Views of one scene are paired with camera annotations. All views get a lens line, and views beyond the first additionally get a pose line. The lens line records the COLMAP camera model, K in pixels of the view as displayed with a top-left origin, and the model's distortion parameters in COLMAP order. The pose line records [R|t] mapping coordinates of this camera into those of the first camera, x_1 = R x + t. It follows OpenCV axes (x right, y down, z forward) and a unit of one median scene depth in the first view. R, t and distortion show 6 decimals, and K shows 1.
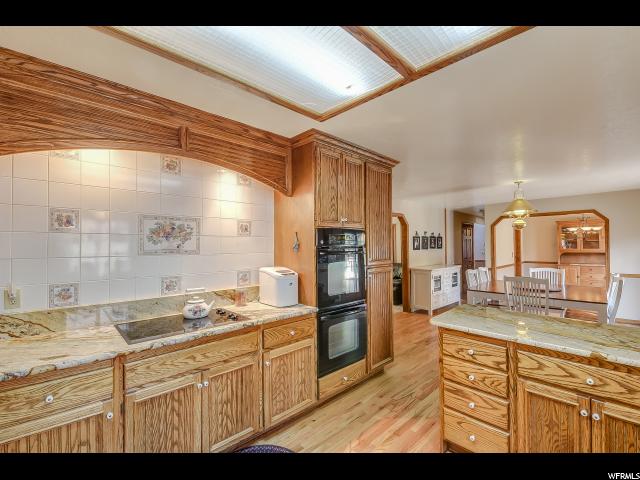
lens RADIAL K [[286.4, 0, 321.4], [0, 286.4, 242.3], [0, 0, 1]] dist [-0.015905, -0.000252]
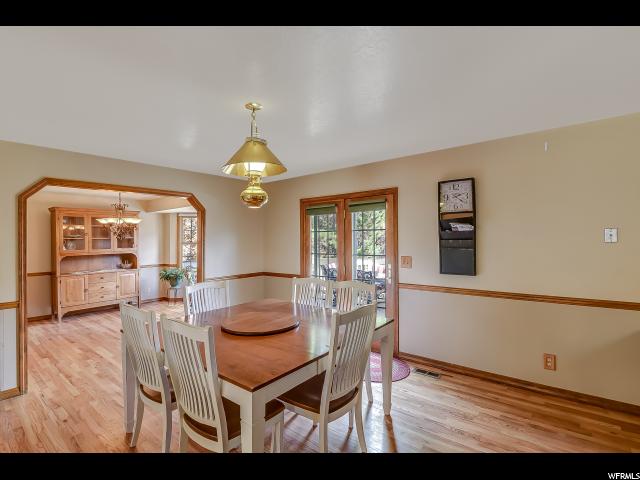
lens RADIAL K [[304.0, 0, 320.8], [0, 304.0, 241.4], [0, 0, 1]] dist [-0.001004, -0.000161]
pose [[-0.117657, 0.002791, 0.993050, 0.401450], [0.002585, 0.999994, -0.002504, 0.024490], [-0.993051, 0.002272, -0.117663, 2.096731]]
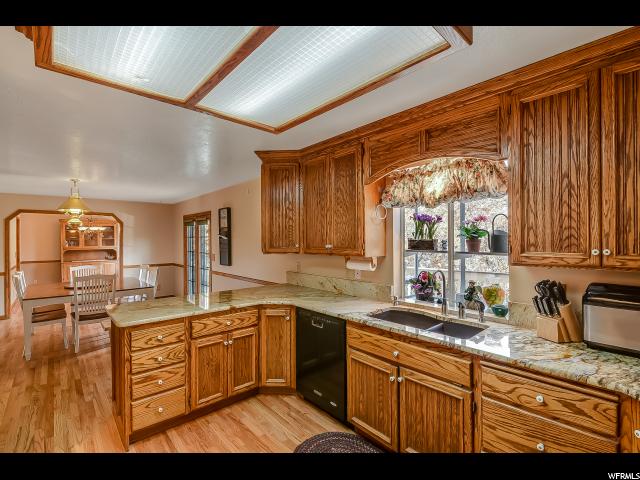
lens RADIAL K [[286.4, 0, 320.6], [0, 286.4, 239.9], [0, 0, 1]] dist [-0.015905, -0.000252]
pose [[0.010235, 0.004145, 0.999939, -0.631873], [-0.007172, 0.999966, -0.004072, -0.015668], [-0.999922, -0.007130, 0.010264, 0.322214]]
